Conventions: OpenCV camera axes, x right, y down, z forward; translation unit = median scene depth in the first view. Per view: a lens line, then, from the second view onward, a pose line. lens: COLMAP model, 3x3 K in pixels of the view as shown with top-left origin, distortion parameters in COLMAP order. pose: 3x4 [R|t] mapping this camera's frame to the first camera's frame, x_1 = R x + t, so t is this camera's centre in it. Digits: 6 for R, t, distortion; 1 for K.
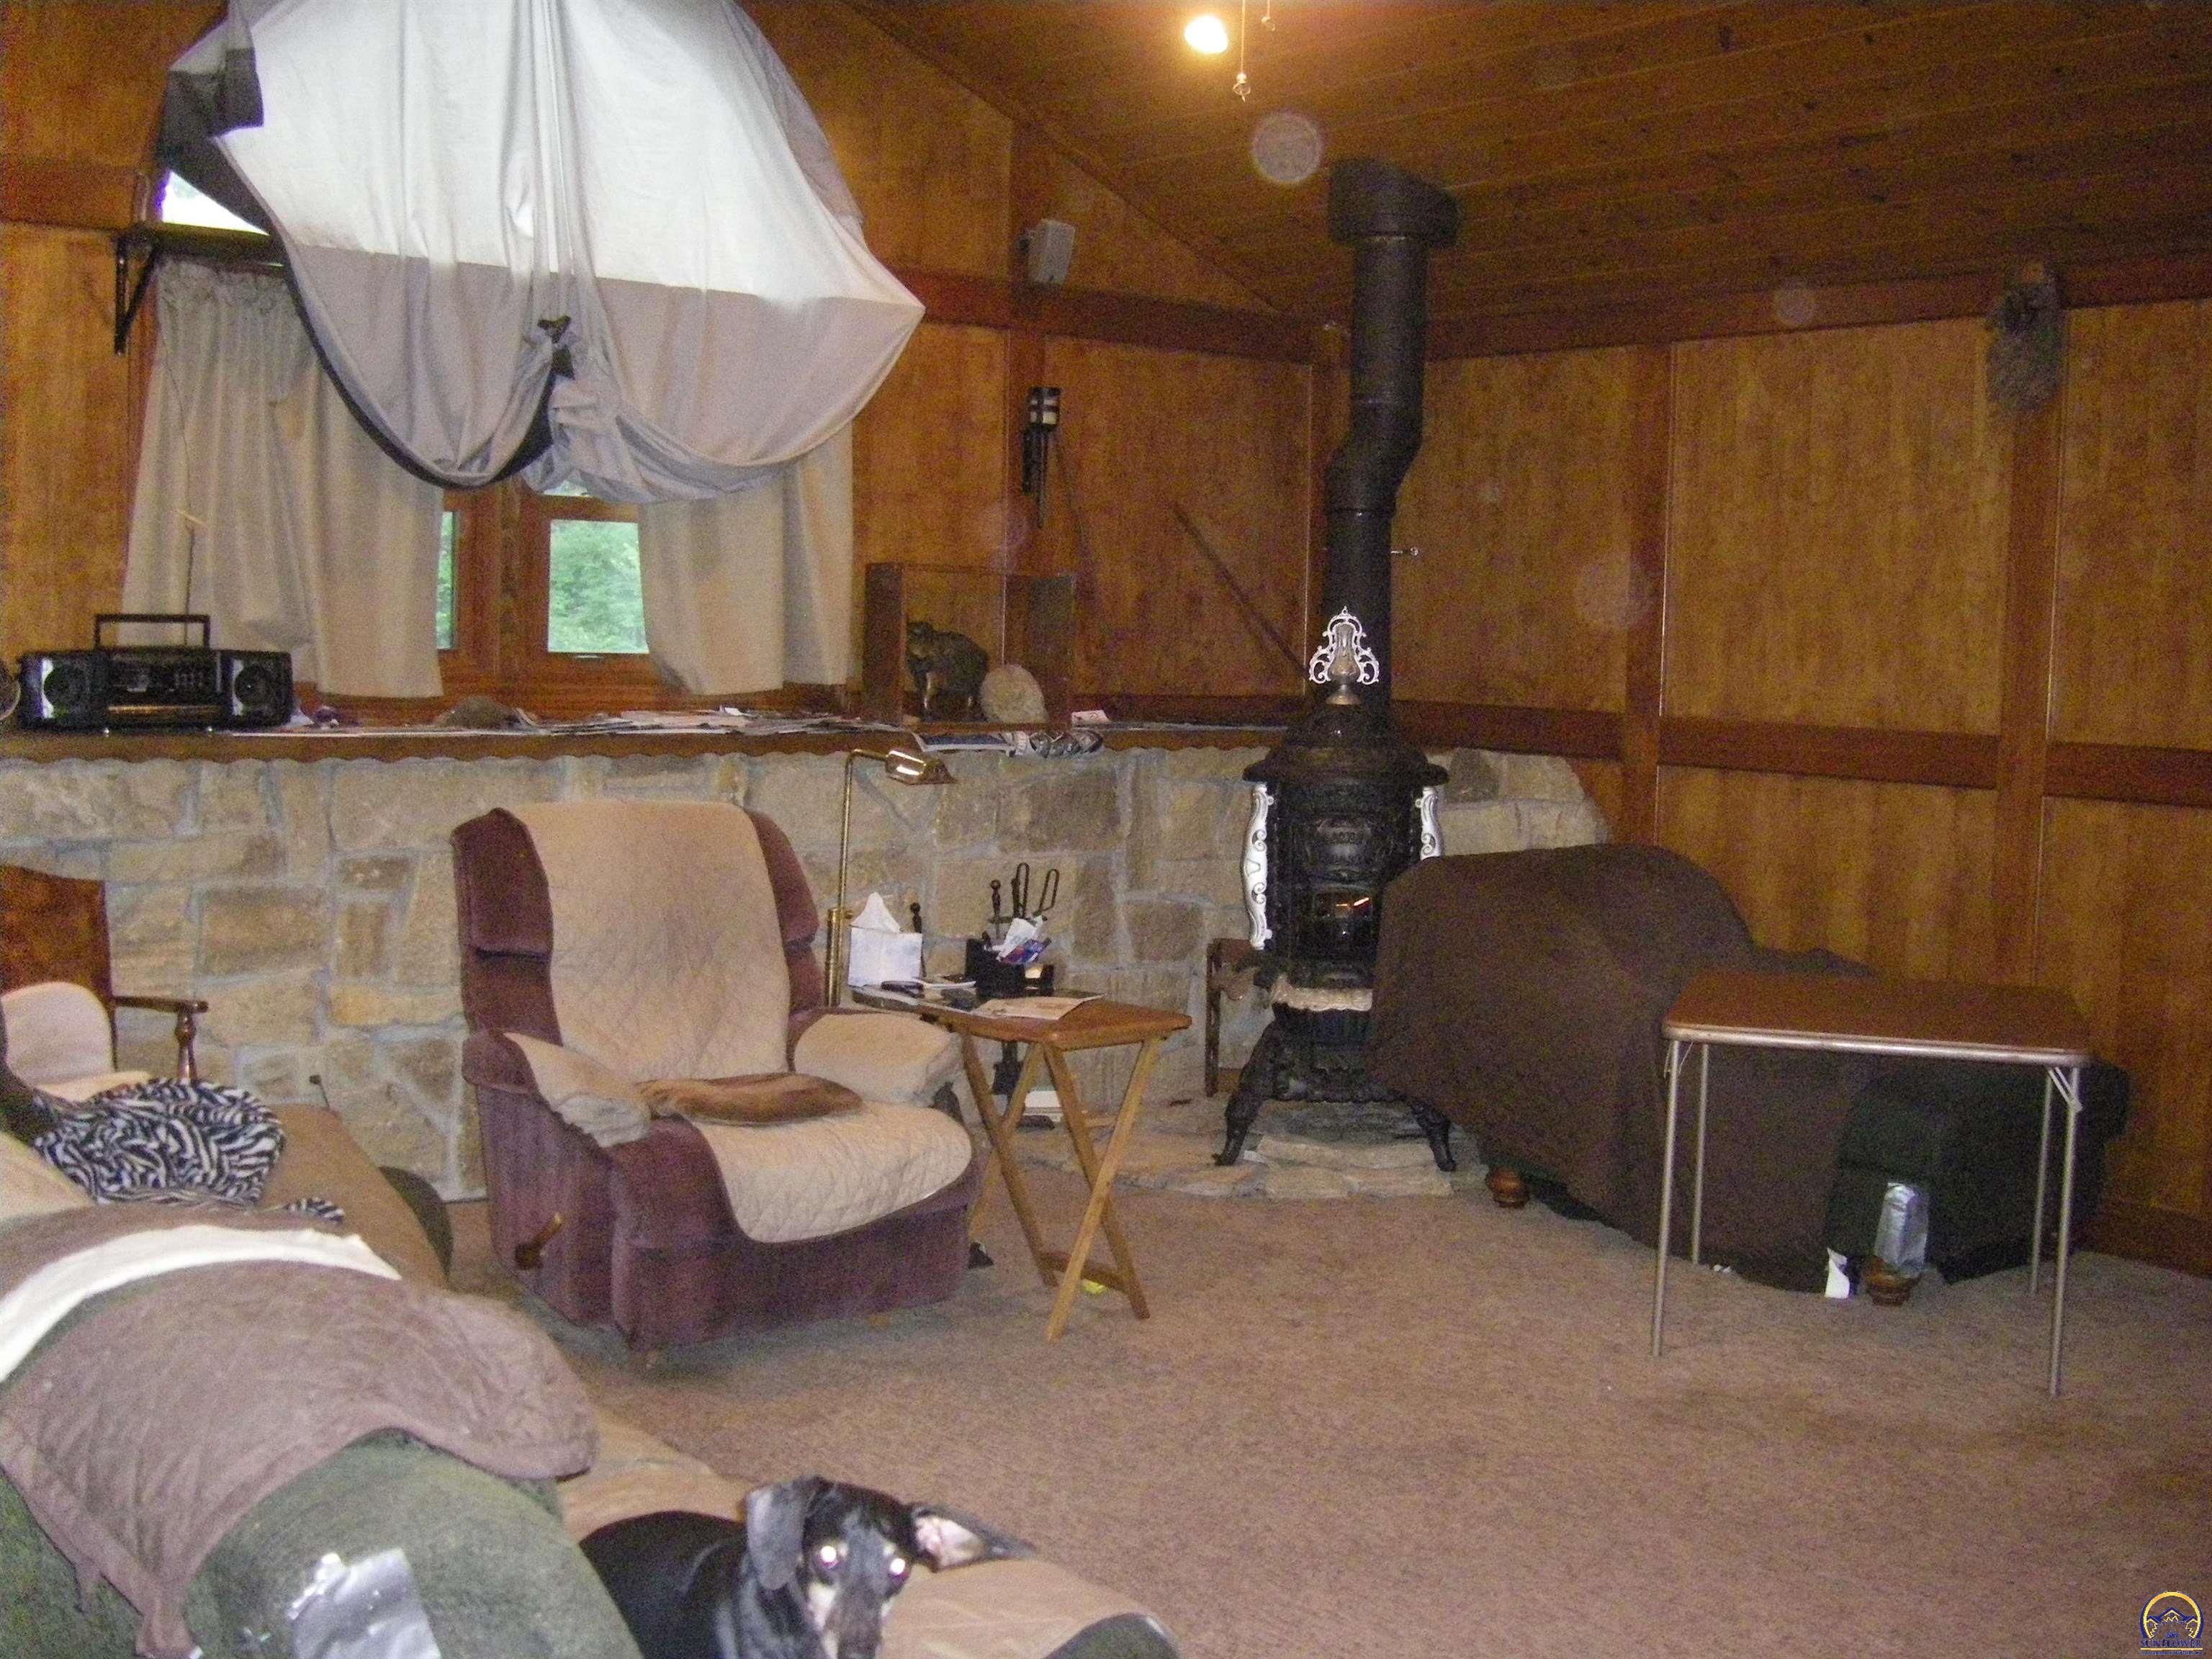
lens RADIAL K [[2426.4, 0, 1106.0], [0, 2426.4, 829.5], [0, 0, 1]] dist [-0.238823, 0.260992]
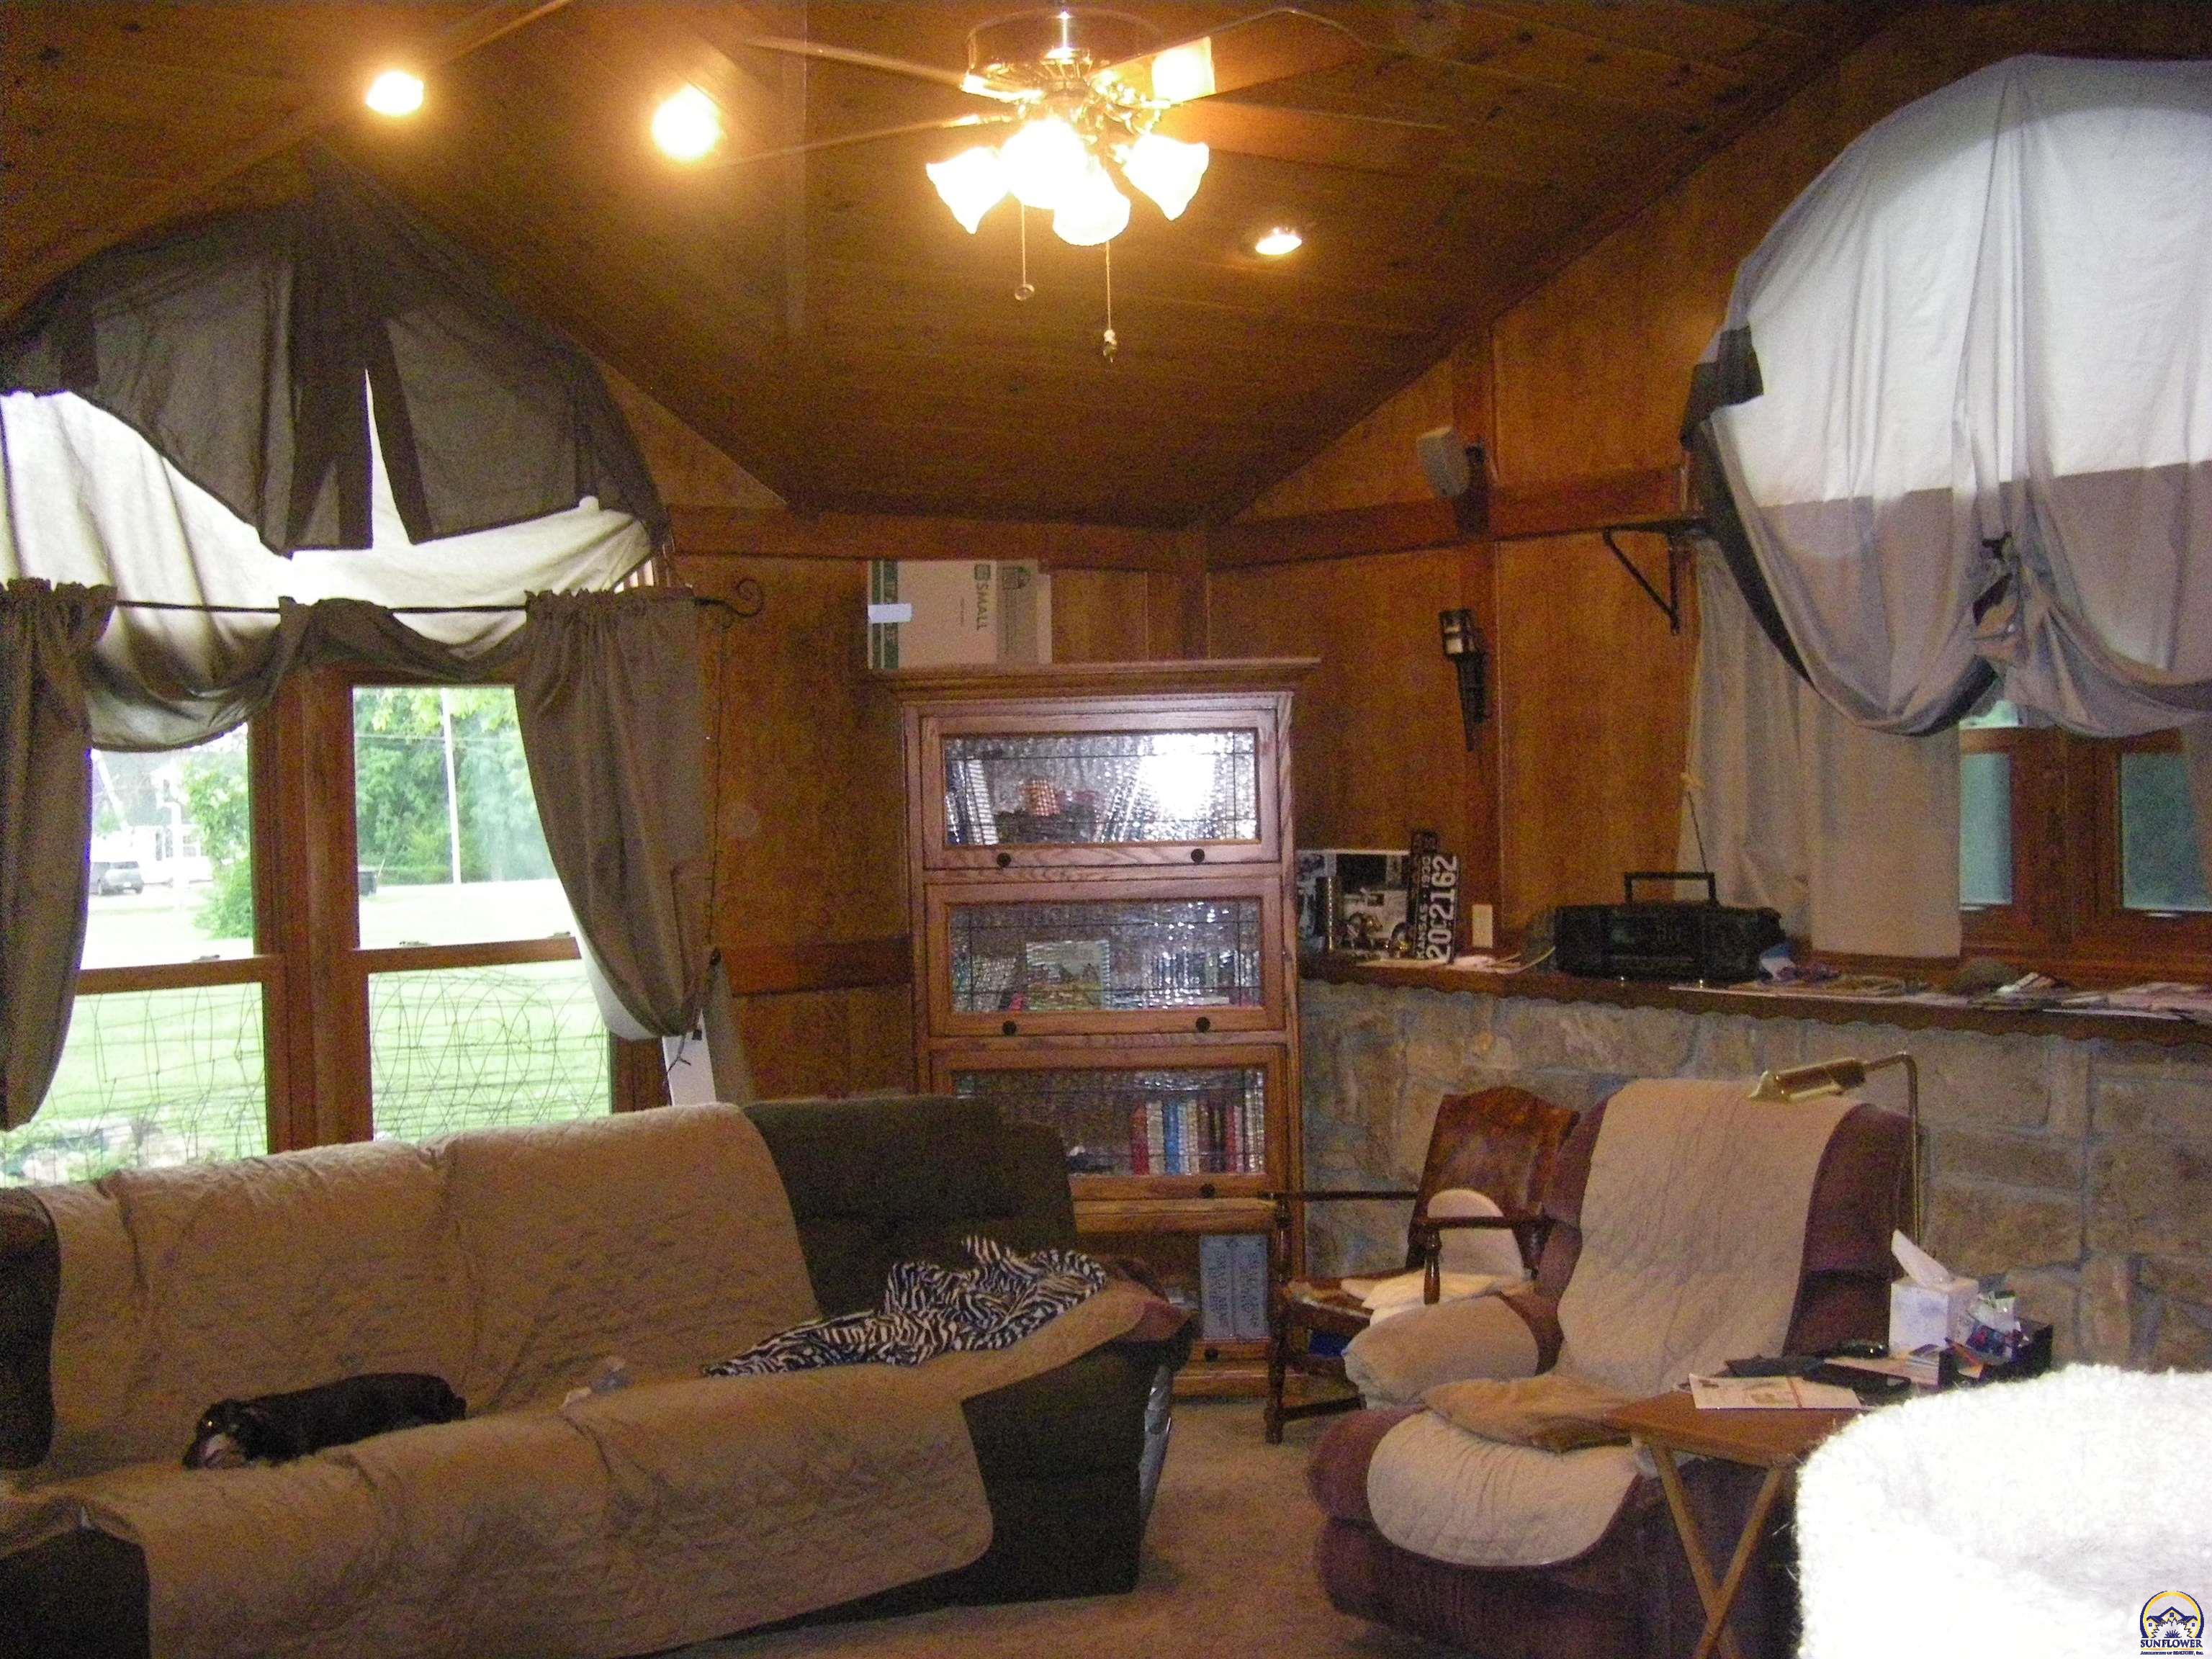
lens RADIAL K [[2426.4, 0, 1106.0], [0, 2426.4, 829.5], [0, 0, 1]] dist [-0.238823, 0.260992]
pose [[0.028563, -0.008969, -0.999552, 0.658223], [-0.052394, 0.998572, -0.010457, -0.081873], [0.998218, 0.052669, 0.028053, 0.673524]]
